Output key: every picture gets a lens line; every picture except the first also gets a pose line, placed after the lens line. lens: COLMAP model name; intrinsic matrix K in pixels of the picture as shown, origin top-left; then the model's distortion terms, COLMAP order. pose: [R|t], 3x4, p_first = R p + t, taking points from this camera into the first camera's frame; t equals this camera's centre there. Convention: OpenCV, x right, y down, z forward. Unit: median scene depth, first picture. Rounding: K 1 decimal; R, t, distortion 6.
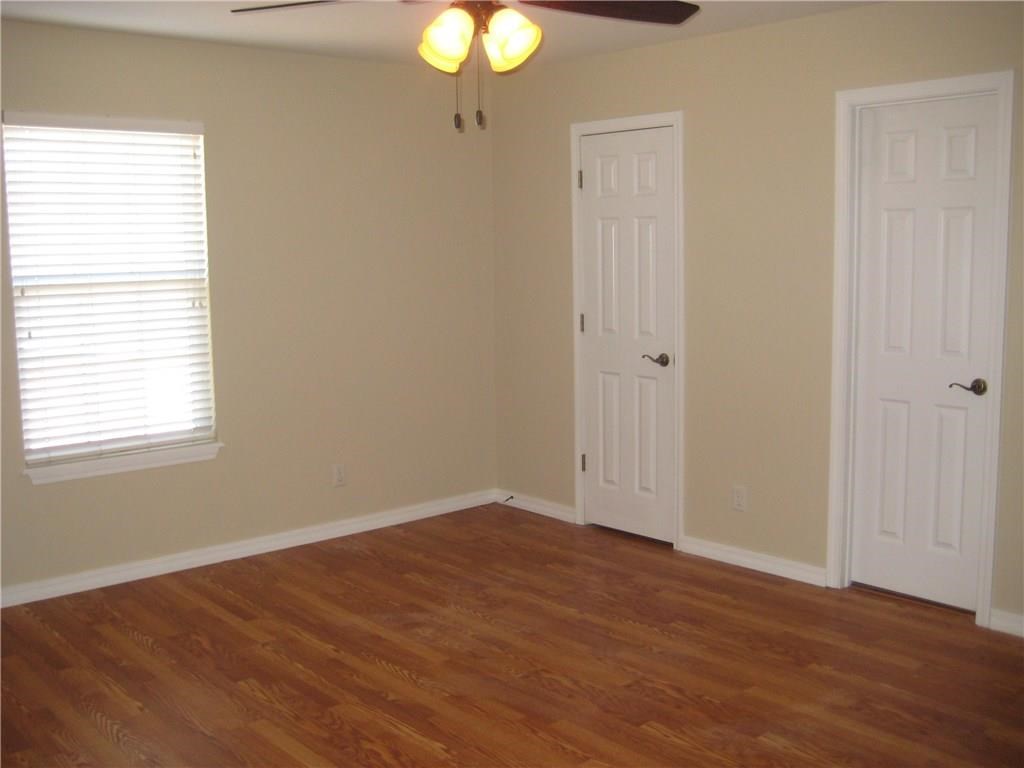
lens RADIAL K [[1052.9, 0, 504.9], [0, 1052.9, 383.3], [0, 0, 1]] dist [-0.135953, 0.007437]
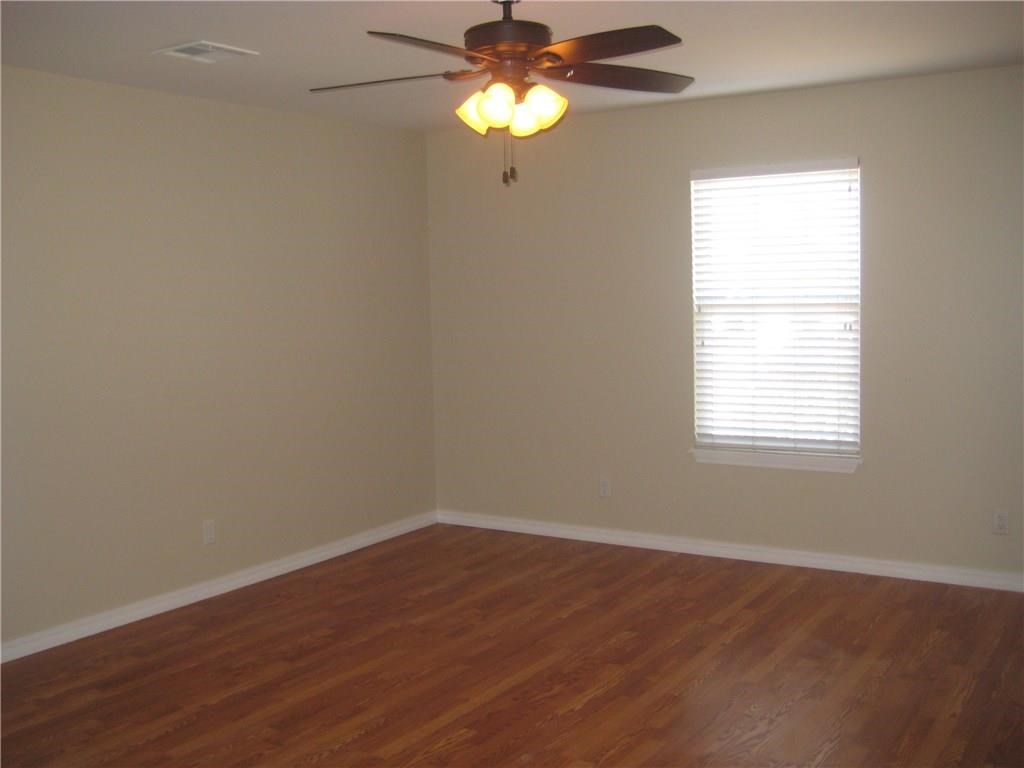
lens RADIAL K [[1052.9, 0, 504.9], [0, 1052.9, 383.3], [0, 0, 1]] dist [-0.135953, 0.007437]
pose [[0.272696, 0.087709, -0.958094, 0.701763], [-0.106922, 0.992430, 0.060420, -0.049594], [0.956141, 0.085965, 0.280009, 0.400323]]
